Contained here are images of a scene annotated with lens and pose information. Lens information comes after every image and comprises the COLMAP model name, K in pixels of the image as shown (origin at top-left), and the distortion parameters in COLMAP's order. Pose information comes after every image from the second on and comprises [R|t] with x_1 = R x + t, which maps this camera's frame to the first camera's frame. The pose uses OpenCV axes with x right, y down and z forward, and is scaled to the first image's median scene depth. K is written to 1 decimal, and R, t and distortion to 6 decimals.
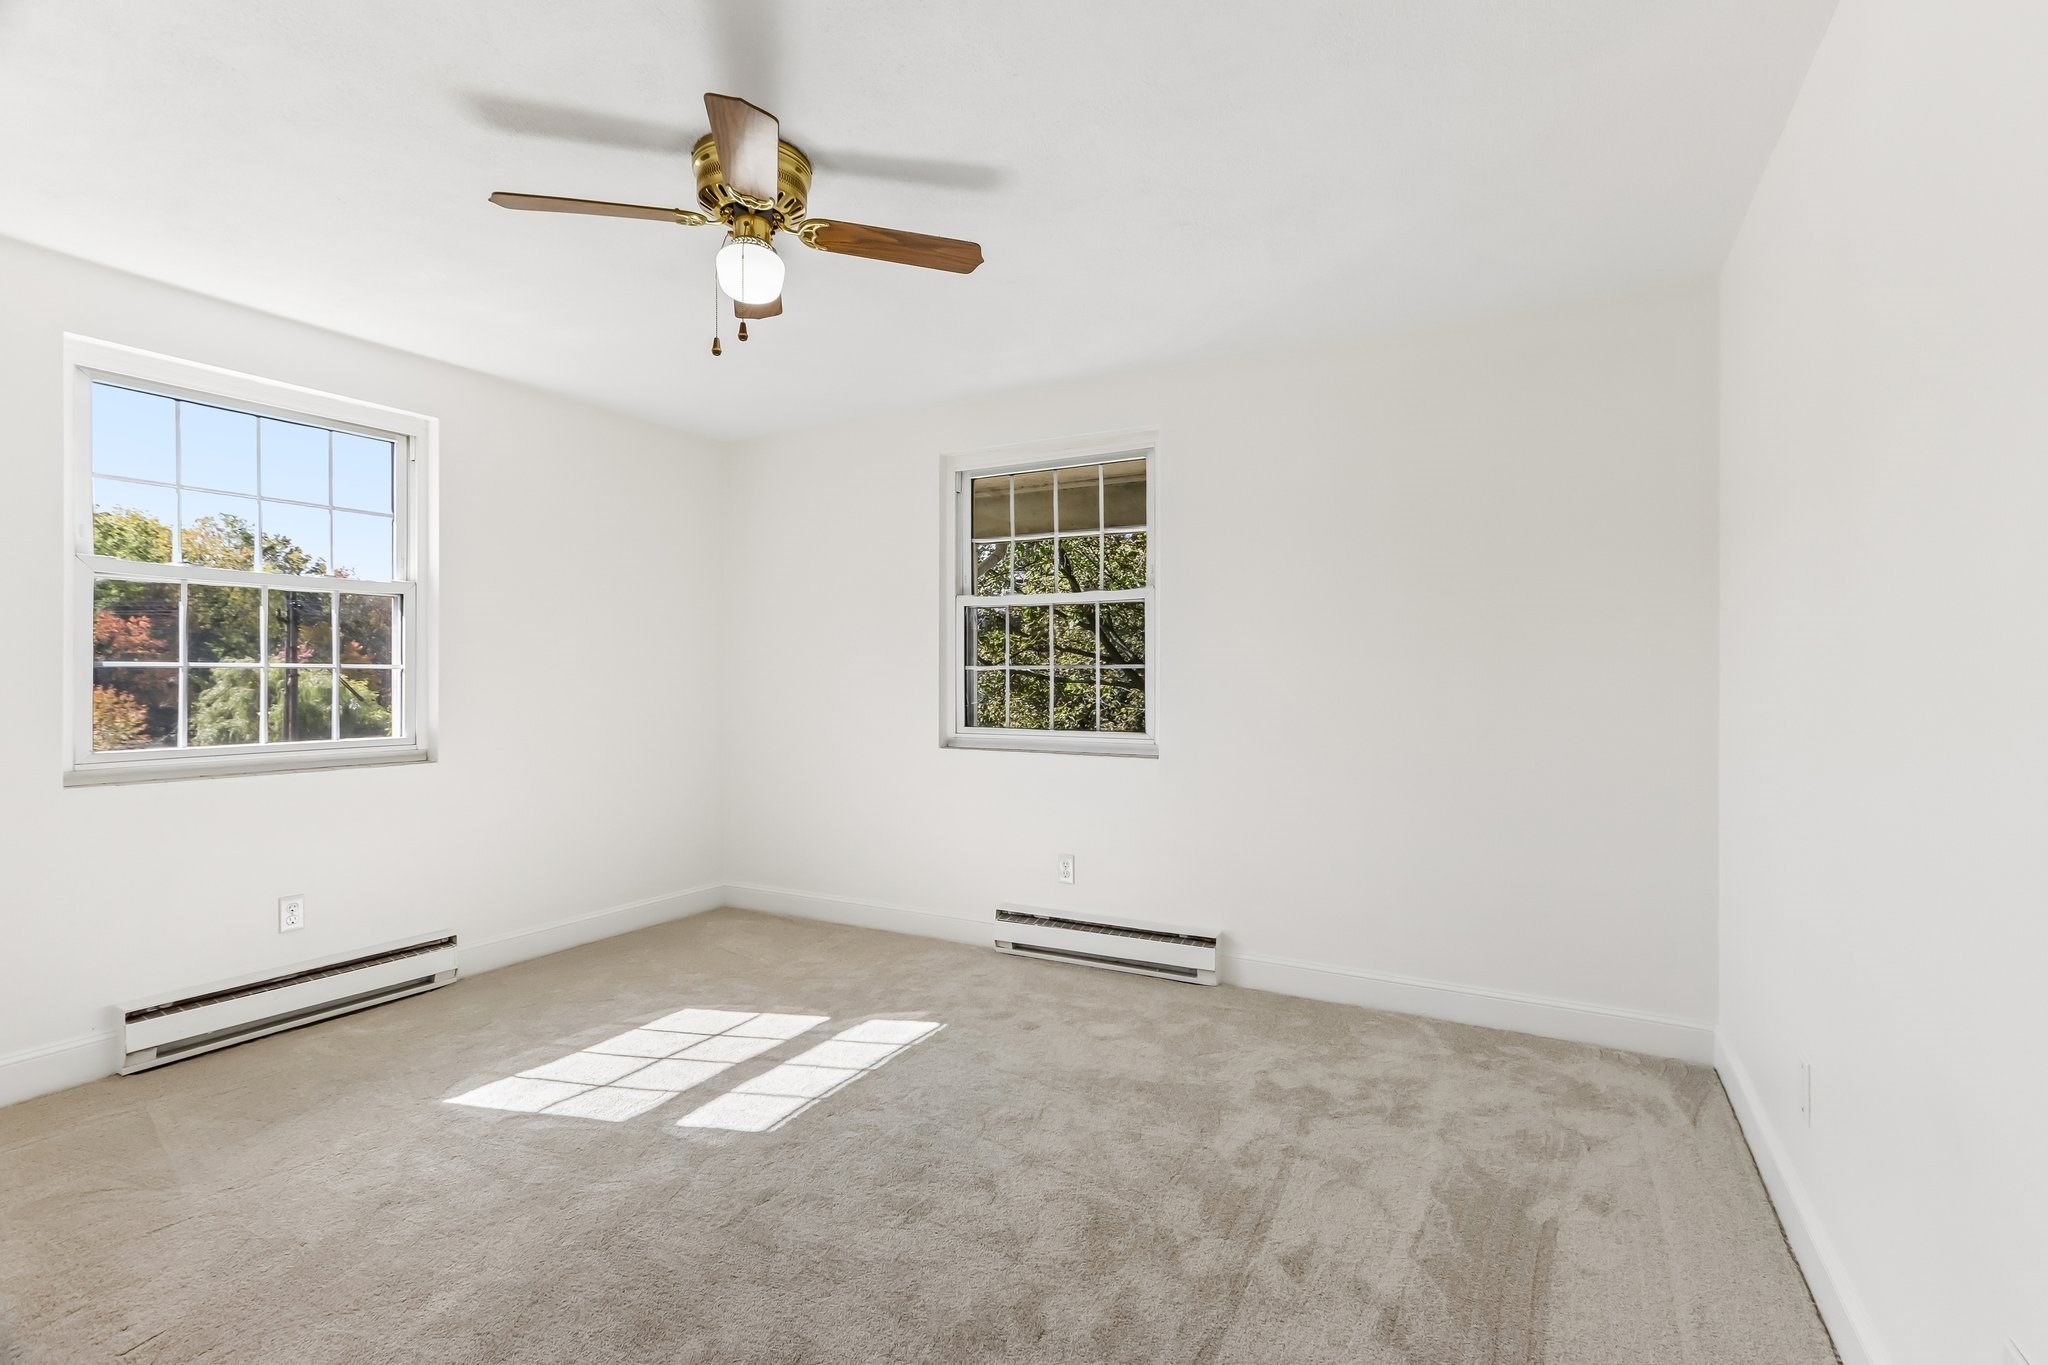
lens RADIAL K [[973.4, 0, 1029.0], [0, 973.4, 674.8], [0, 0, 1]] dist [0.001683, 0.000300]
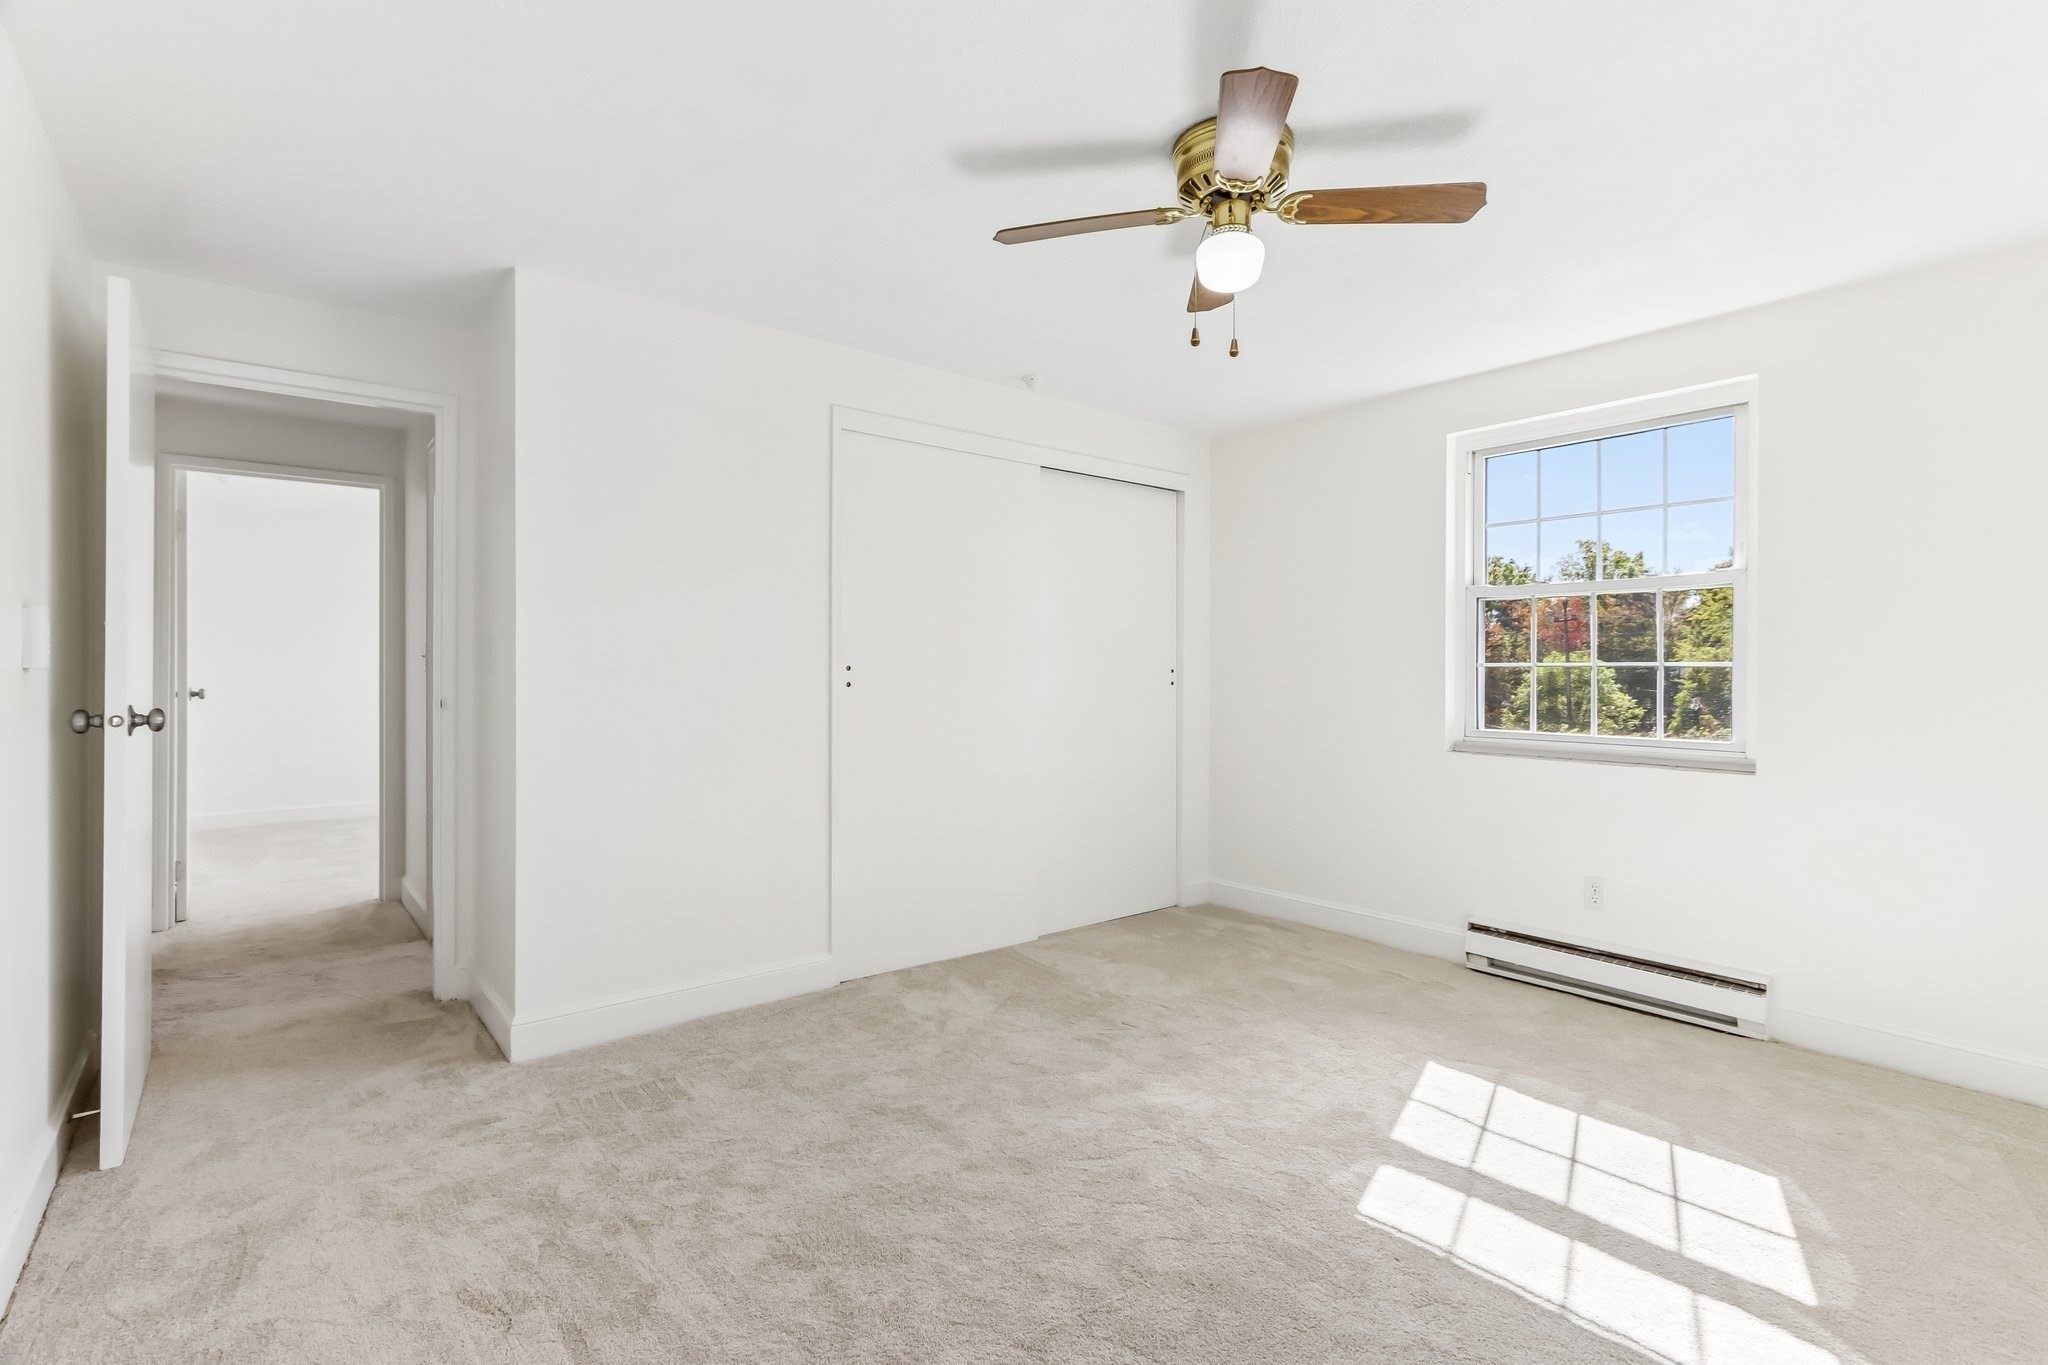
lens RADIAL K [[973.4, 0, 1029.0], [0, 973.4, 674.8], [0, 0, 1]] dist [0.001683, 0.000300]
pose [[-0.390064, 0.002206, -0.920785, 0.527766], [-0.001324, 0.999995, 0.002956, -0.000852], [0.920787, 0.002372, -0.390059, 0.910404]]
